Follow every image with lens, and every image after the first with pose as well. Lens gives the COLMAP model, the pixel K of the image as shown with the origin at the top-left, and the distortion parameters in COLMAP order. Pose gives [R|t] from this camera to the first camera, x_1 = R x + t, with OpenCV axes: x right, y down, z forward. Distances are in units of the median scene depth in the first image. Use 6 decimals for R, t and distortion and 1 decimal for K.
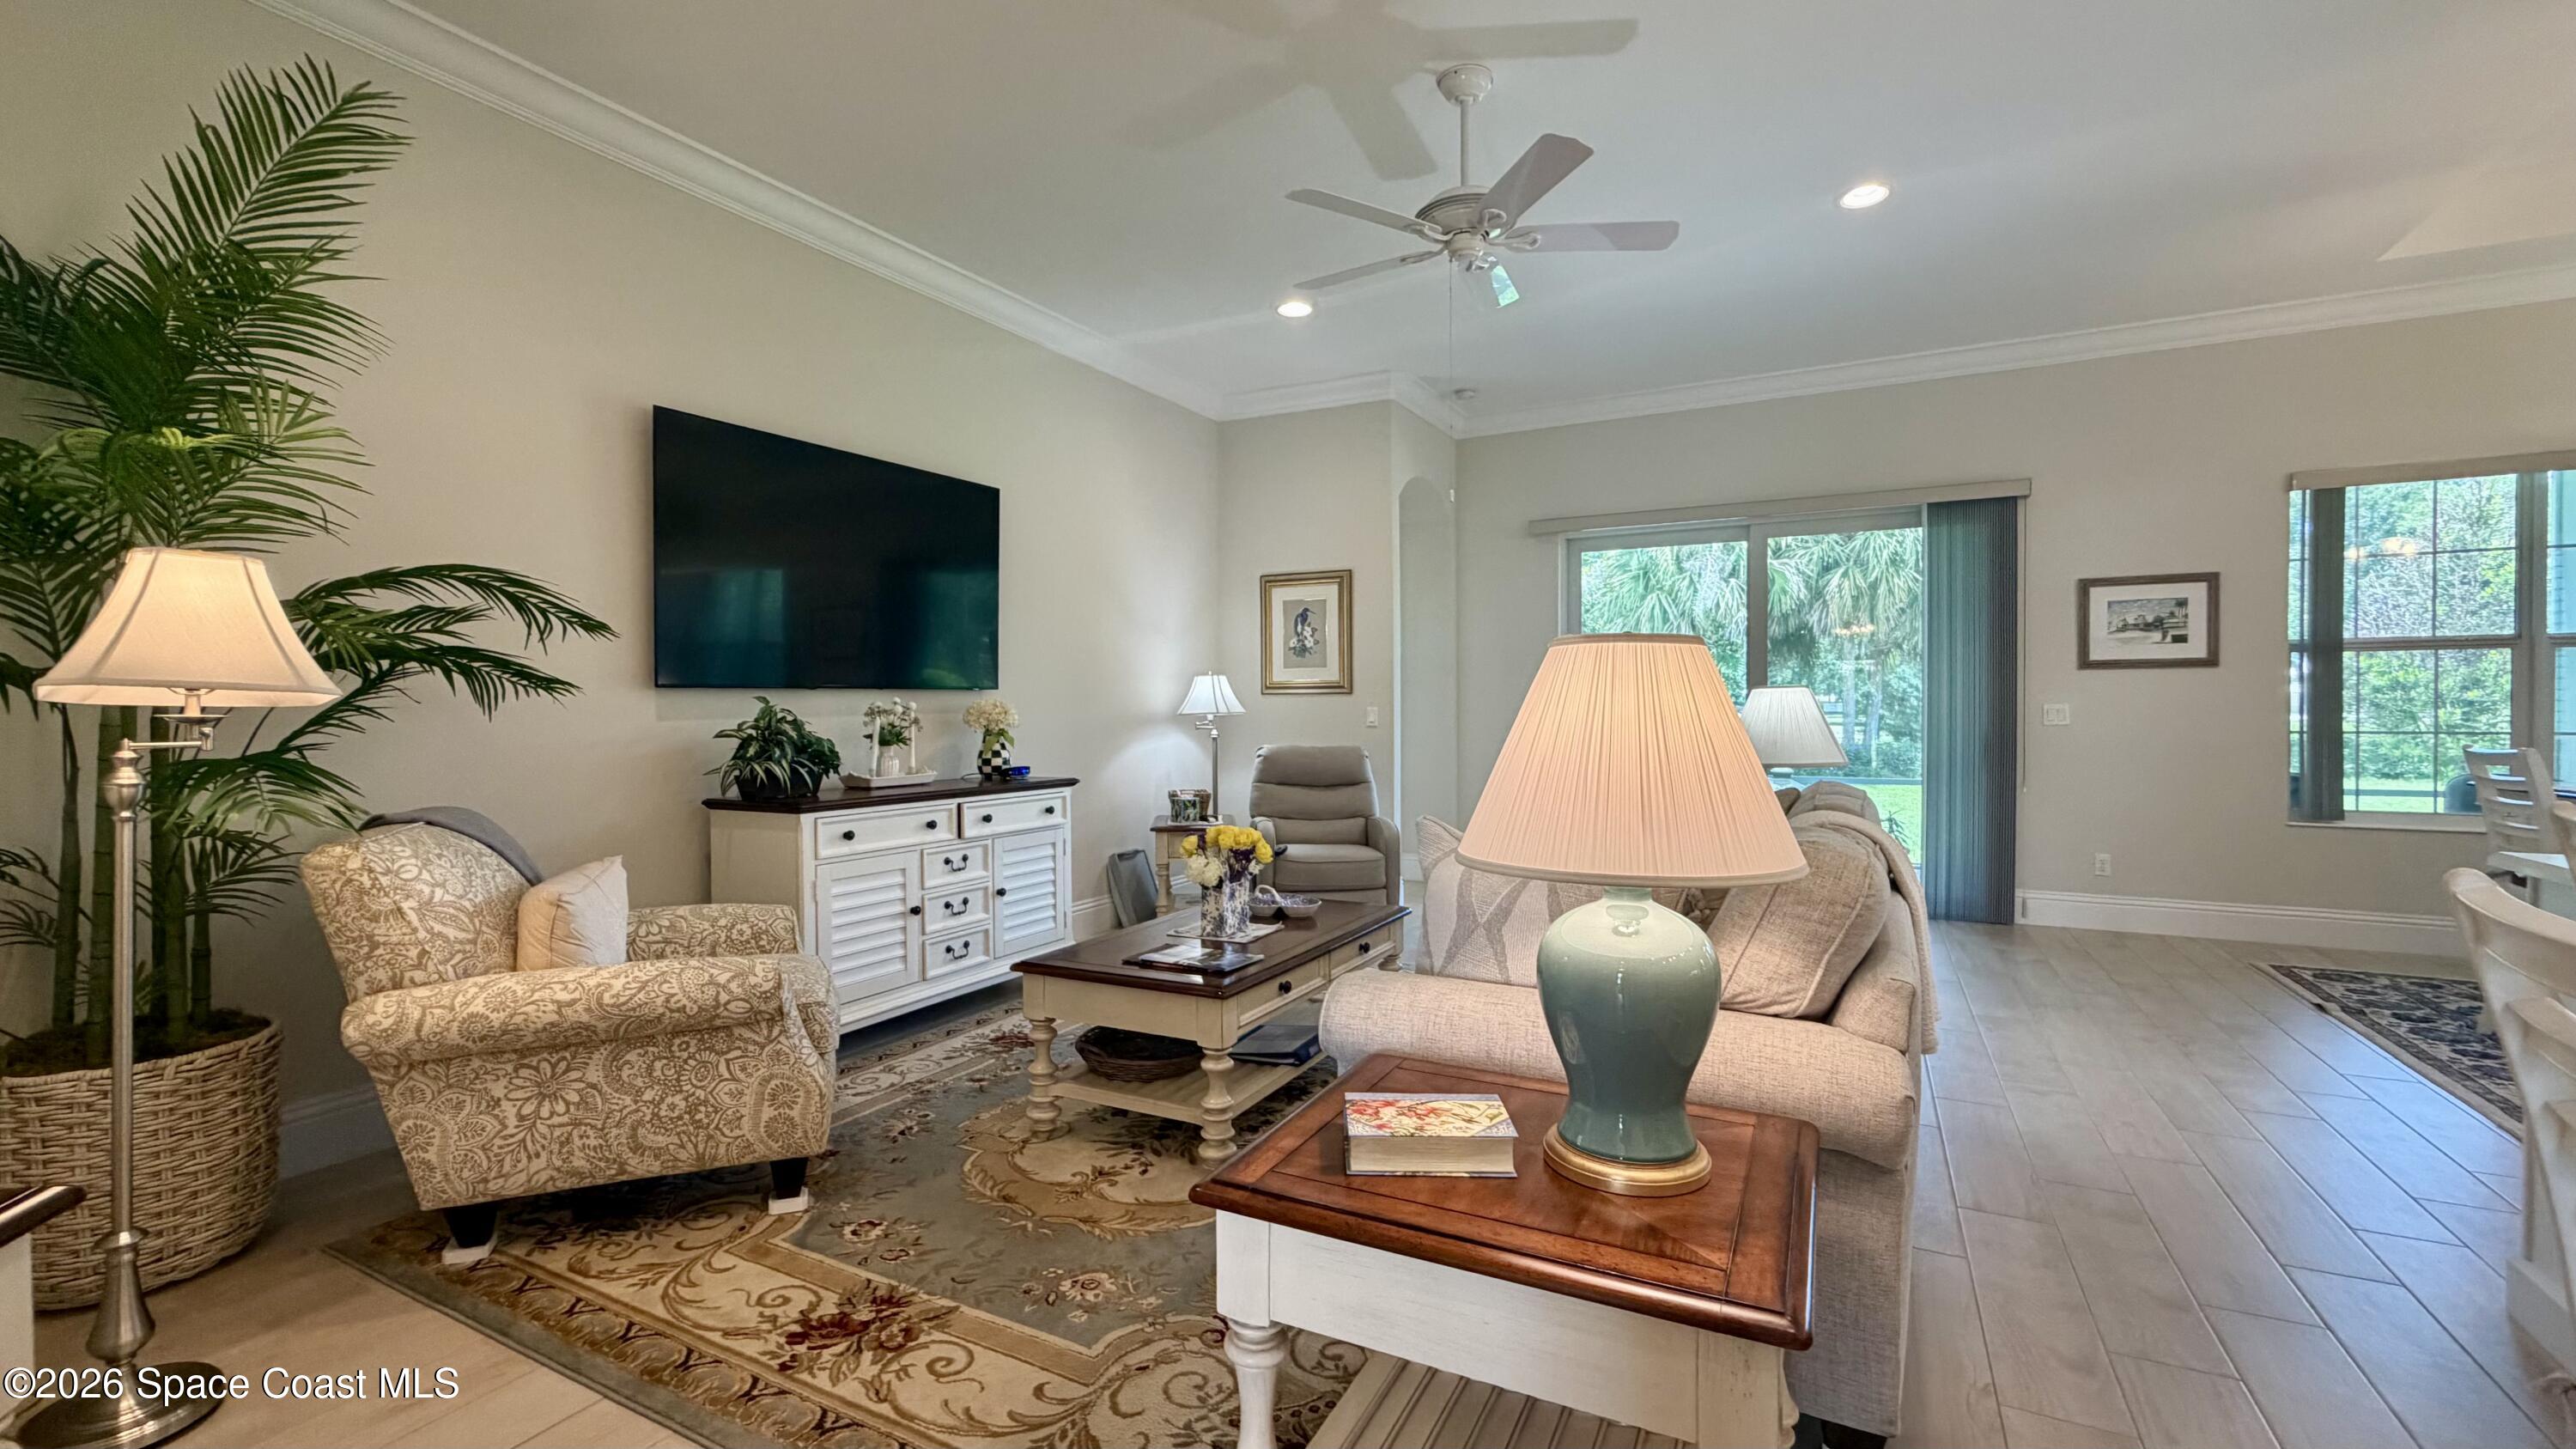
lens RADIAL K [[1075.0, 0, 1278.4], [0, 1075.0, 721.9], [0, 0, 1]] dist [-0.000433, -0.000067]
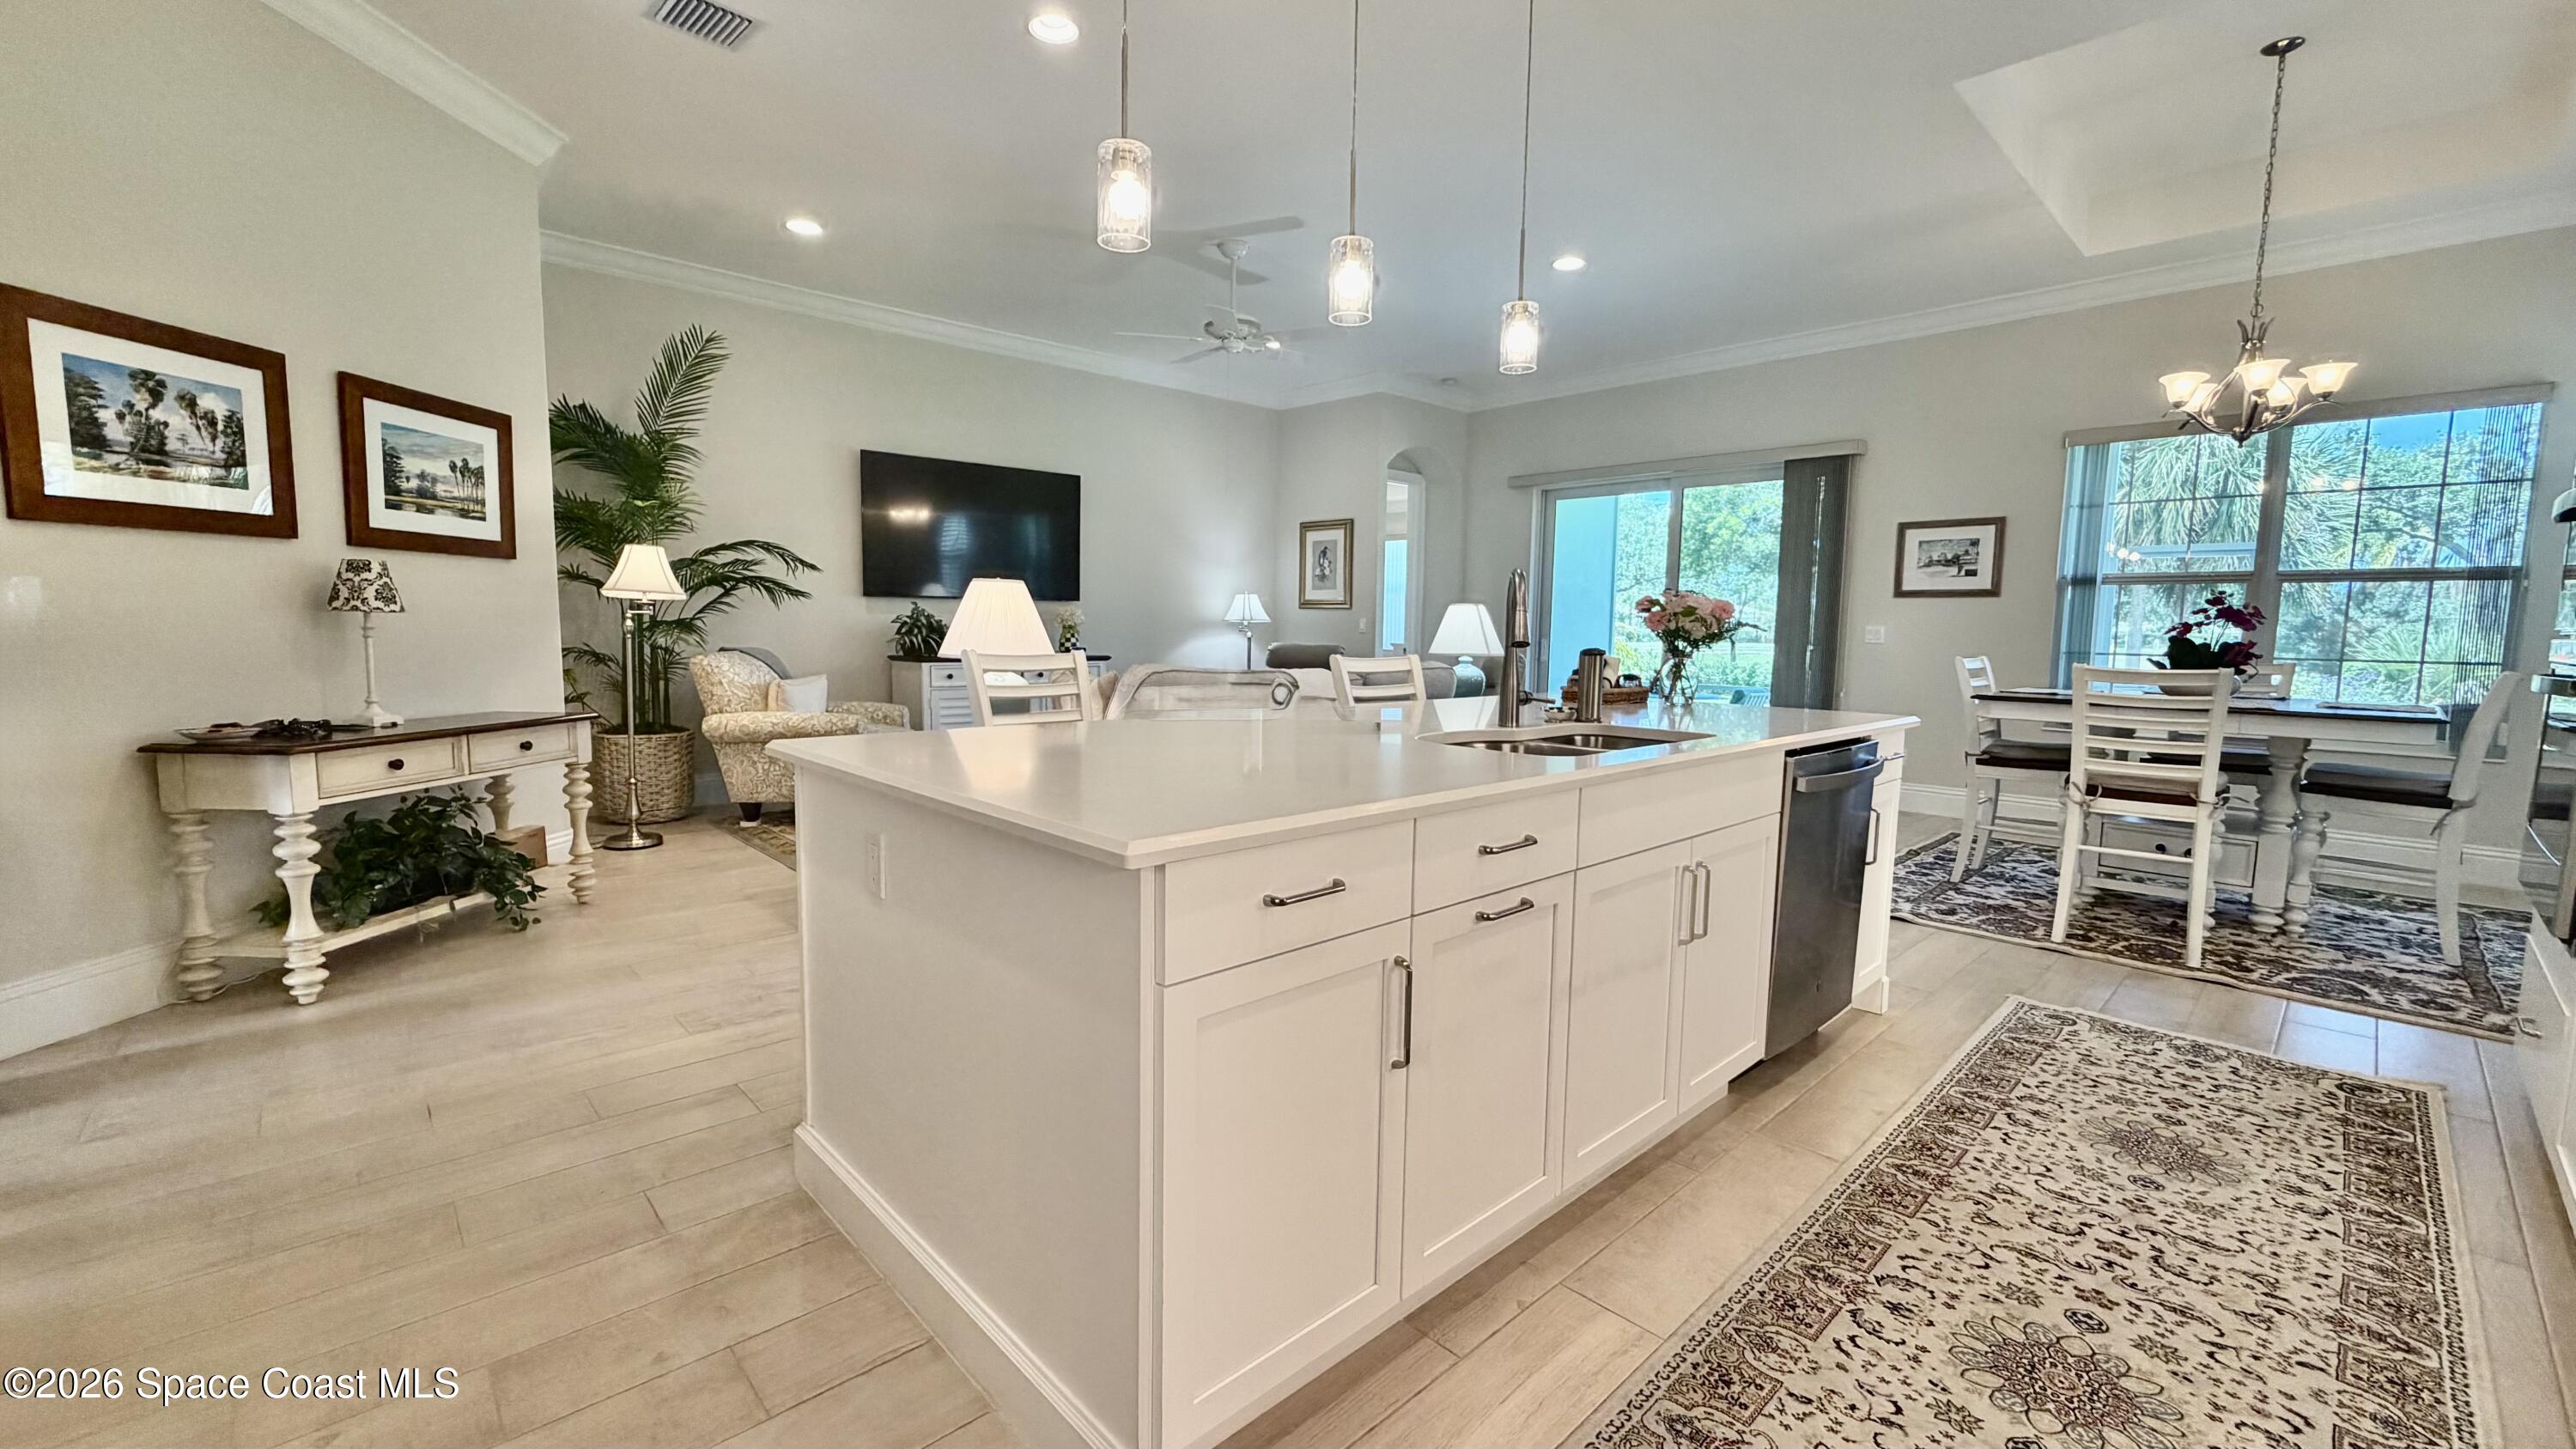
lens RADIAL K [[1026.5, 0, 1281.2], [0, 1026.5, 724.1], [0, 0, 1]] dist [-0.001009, 0.000557]
pose [[0.946915, 0.051819, -0.317280, 0.632073], [-0.025830, 0.995996, 0.085580, 0.017122], [0.320444, -0.072842, 0.944462, -0.455238]]
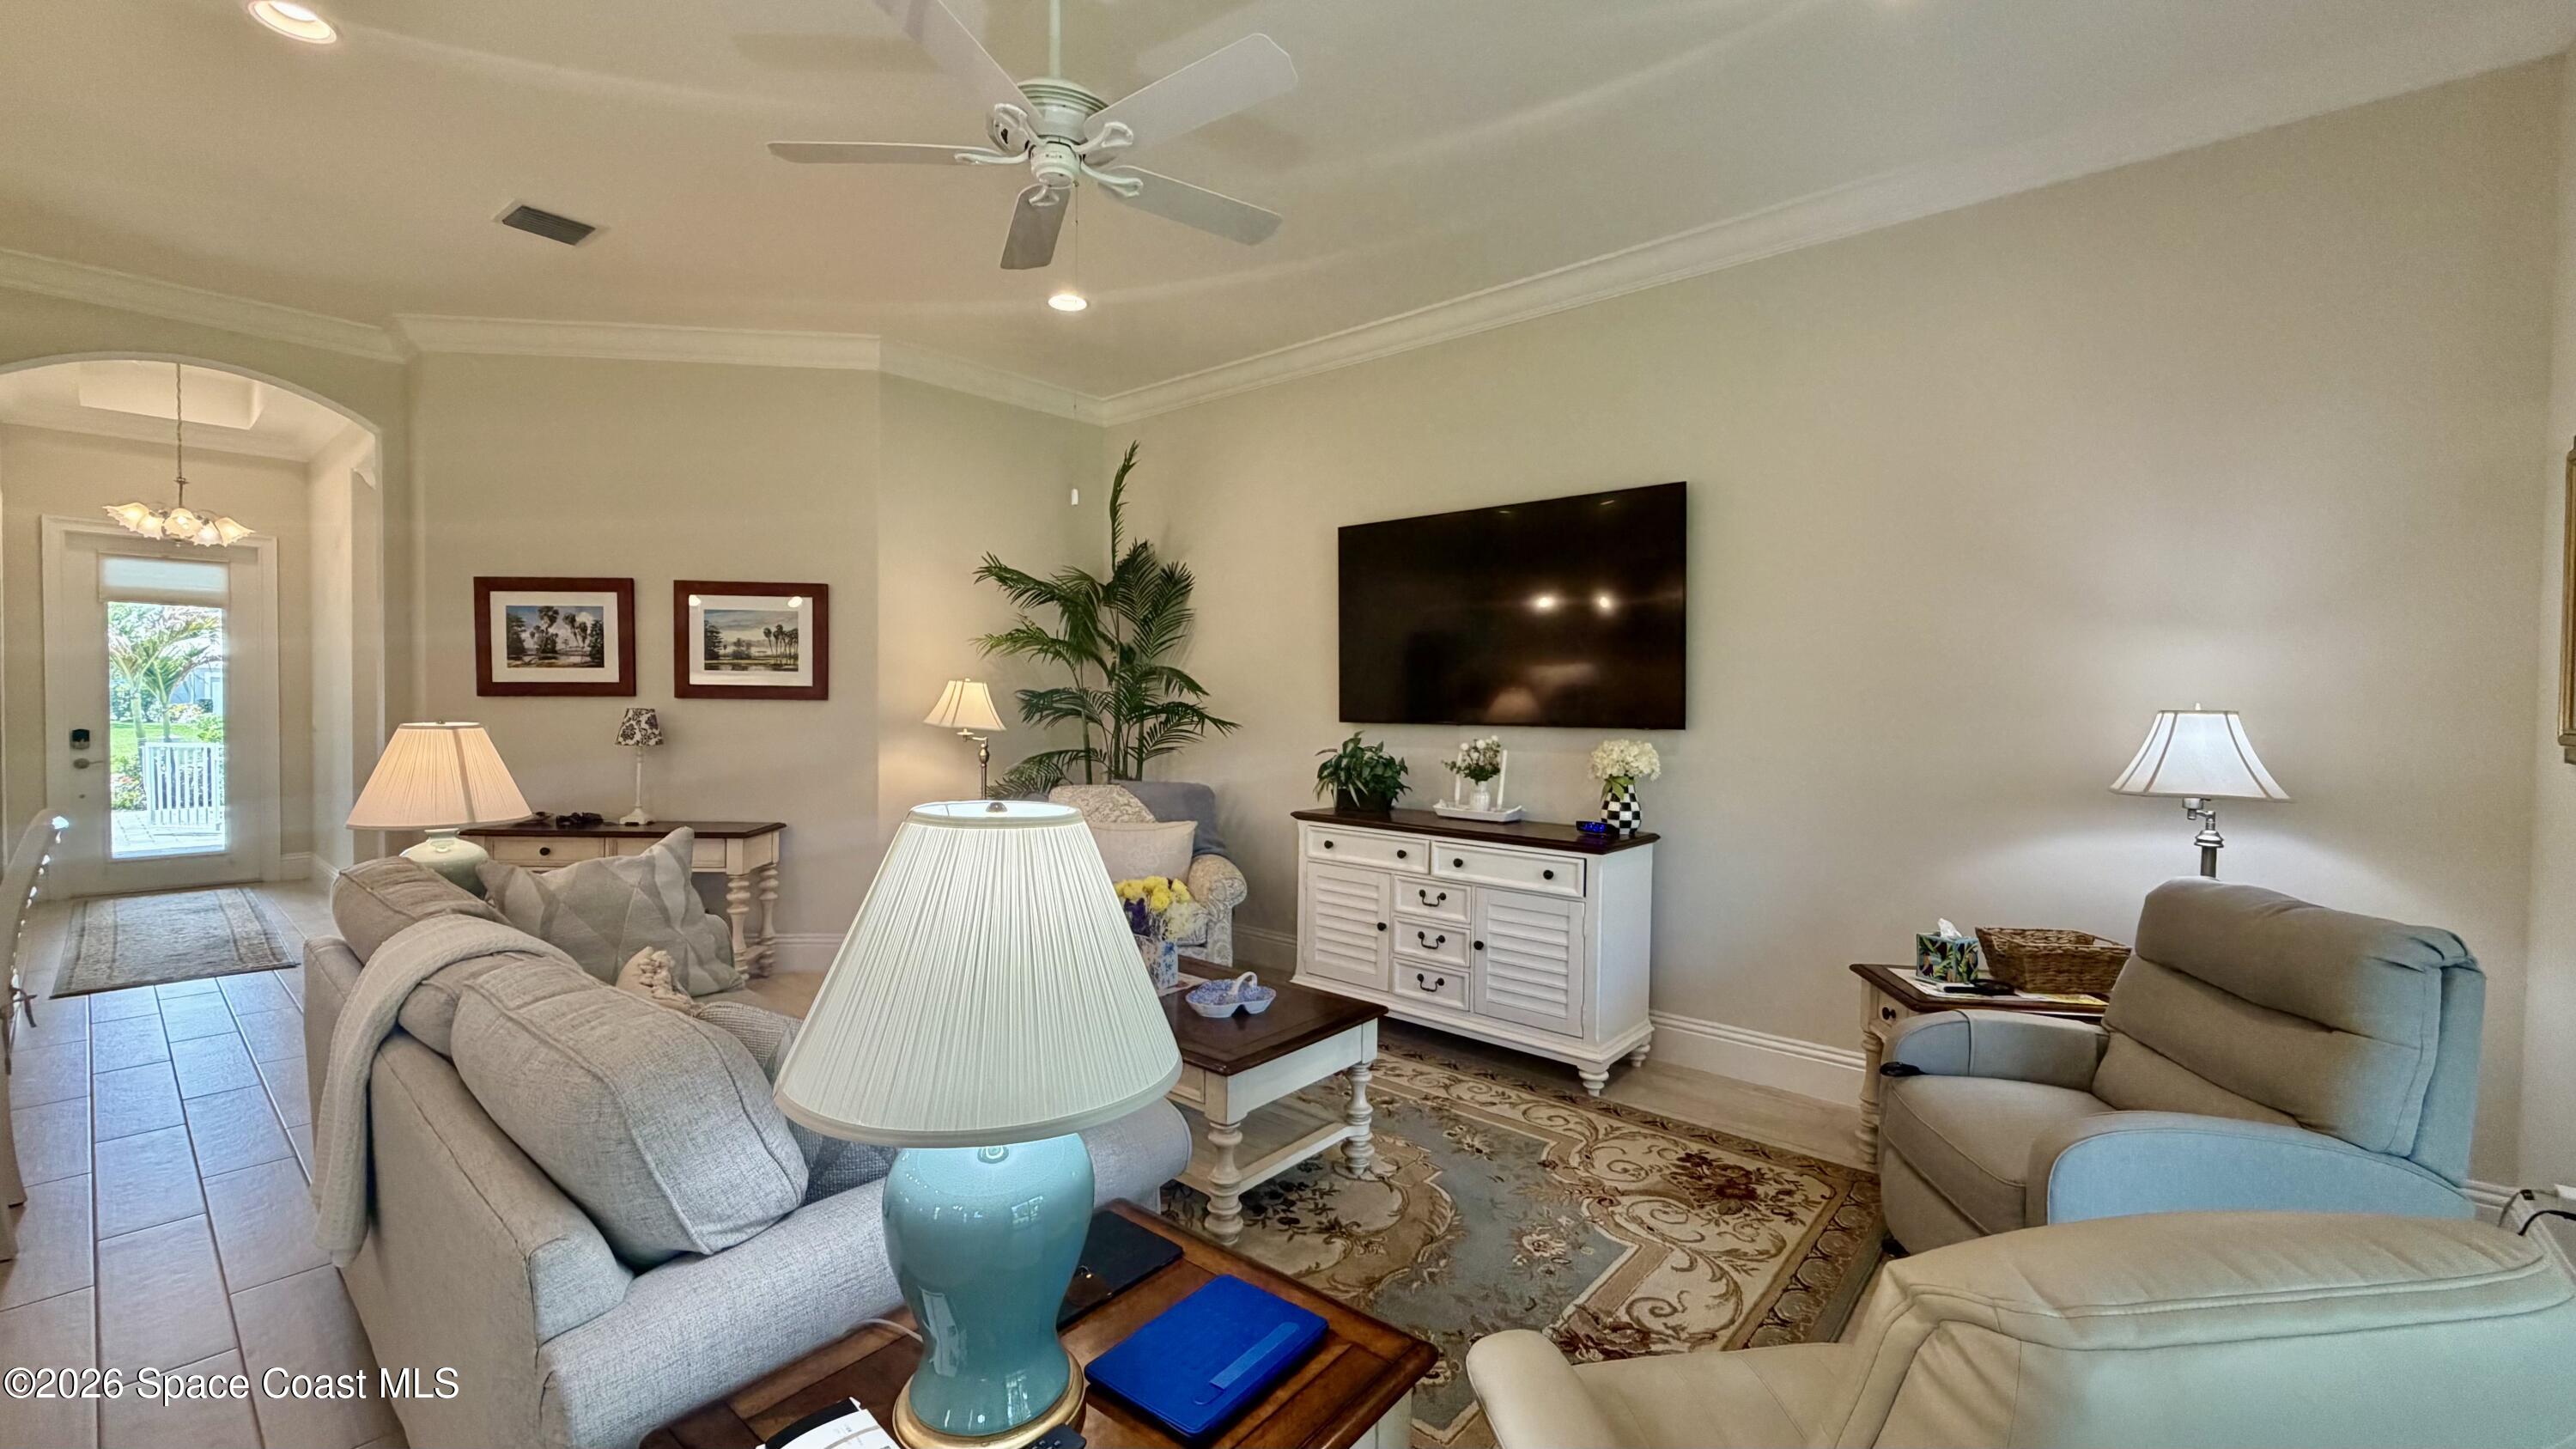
lens RADIAL K [[1026.5, 0, 1281.2], [0, 1026.5, 724.1], [0, 0, 1]] dist [-0.001009, 0.000557]
pose [[-0.217473, 0.028085, -0.975662, 0.668217], [-0.024750, 0.999106, 0.034277, -0.063635], [0.975752, 0.031602, -0.216584, 1.040058]]
